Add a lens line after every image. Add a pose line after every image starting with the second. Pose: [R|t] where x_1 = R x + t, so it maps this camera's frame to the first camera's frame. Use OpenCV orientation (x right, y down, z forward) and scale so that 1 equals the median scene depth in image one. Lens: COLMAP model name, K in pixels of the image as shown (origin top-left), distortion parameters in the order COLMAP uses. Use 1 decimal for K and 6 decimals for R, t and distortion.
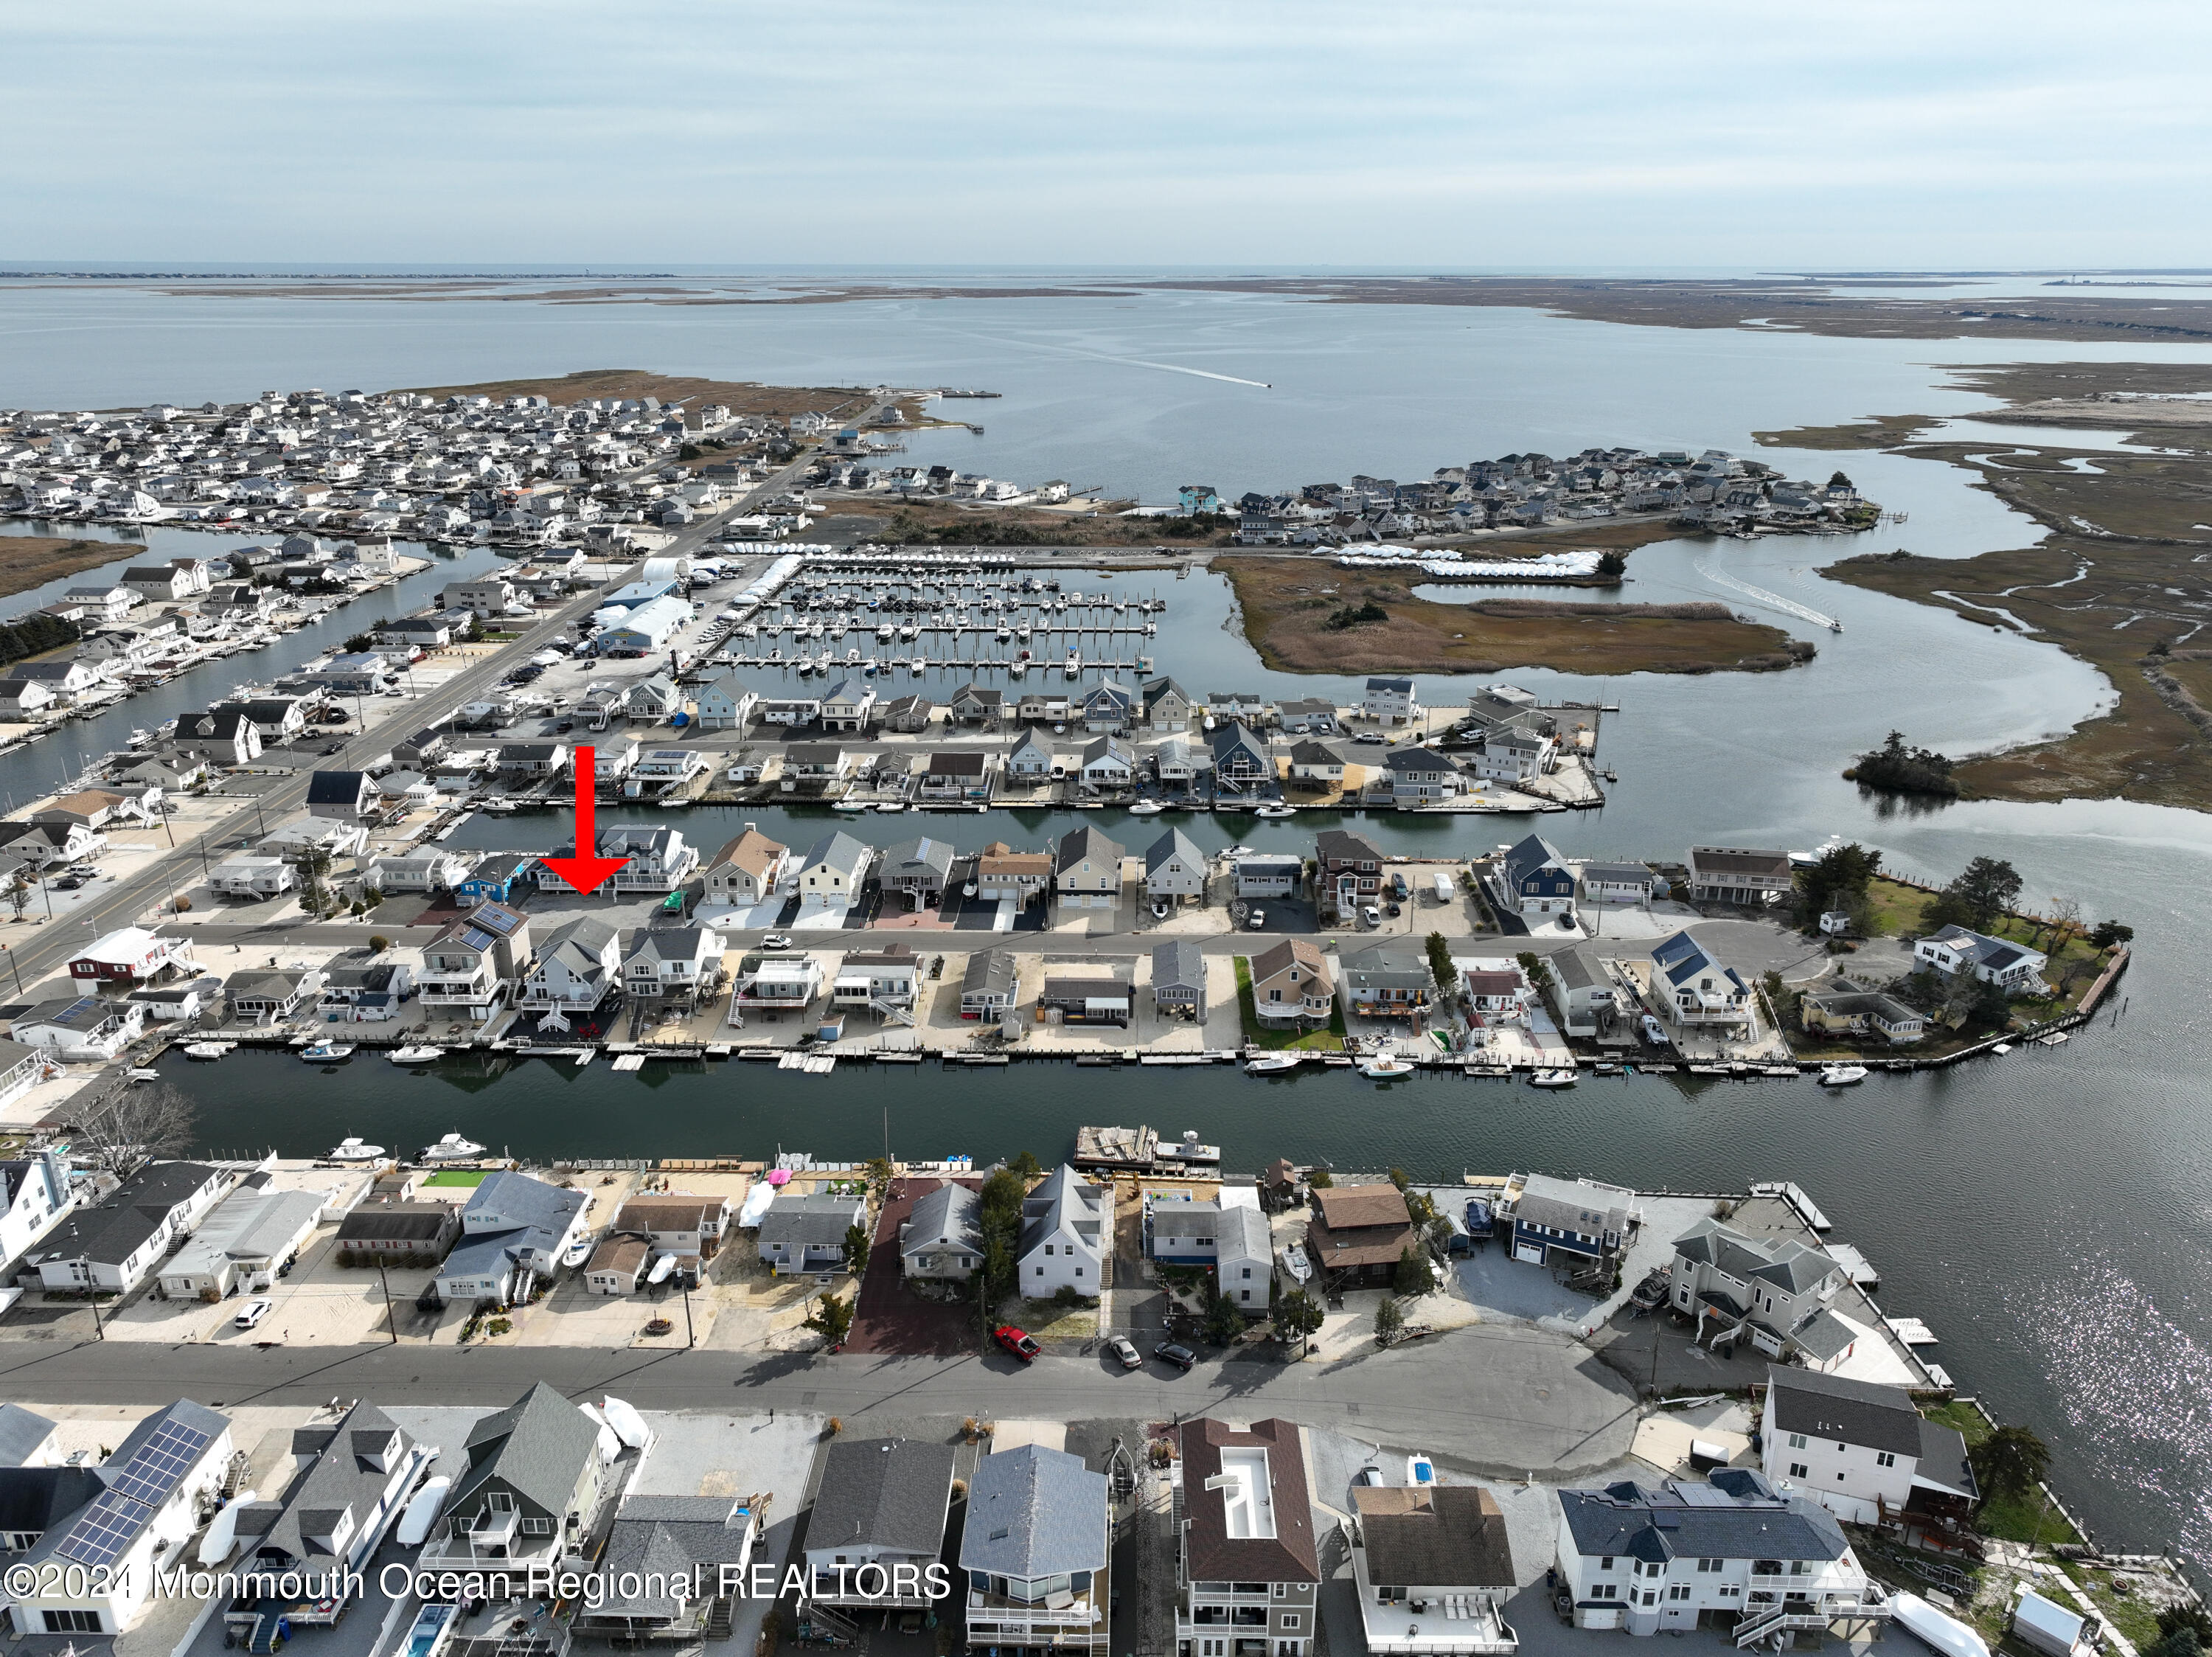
lens RADIAL K [[1560.7, 0, 1106.0], [0, 1560.7, 828.5], [0, 0, 1]] dist [0.002378, 0.012080]
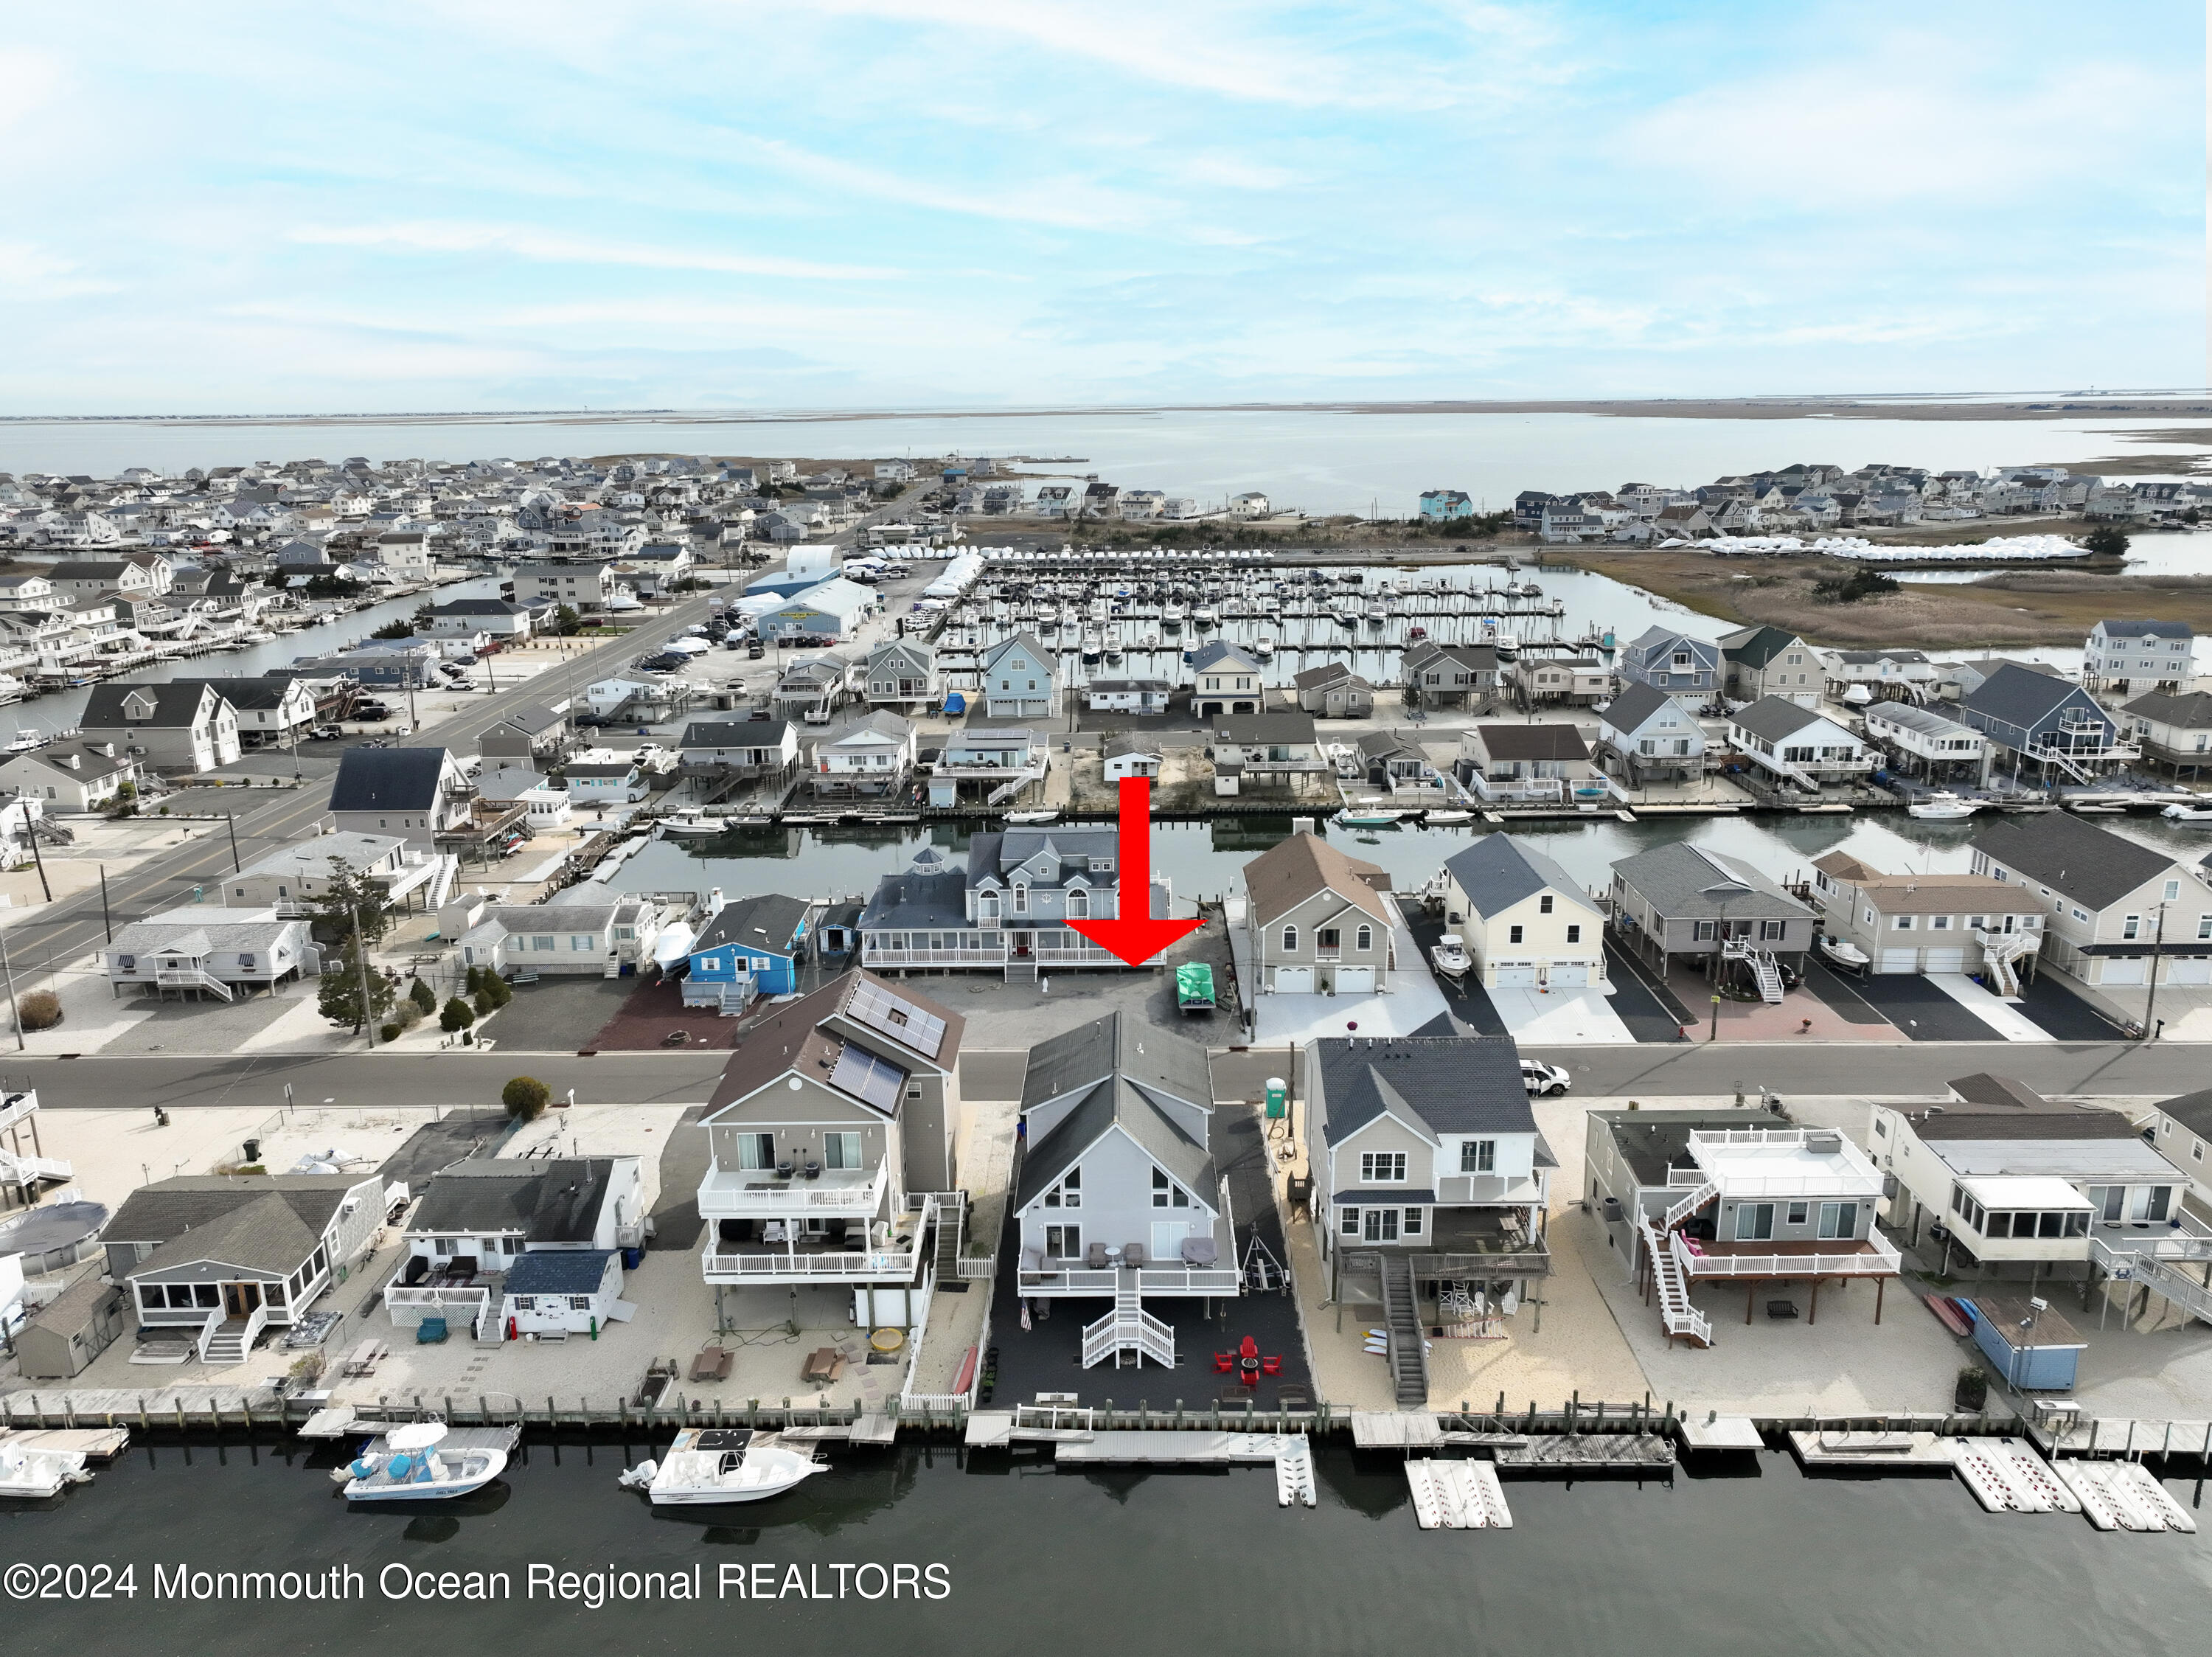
lens RADIAL K [[1583.8, 0, 1106.0], [0, 1583.8, 828.5], [0, 0, 1]] dist [0.007200, 0.007448]
pose [[0.999864, -0.015942, 0.004242, -0.251971], [0.016248, 0.996134, -0.086333, 0.033955], [-0.002850, 0.086390, 0.996257, 0.470205]]
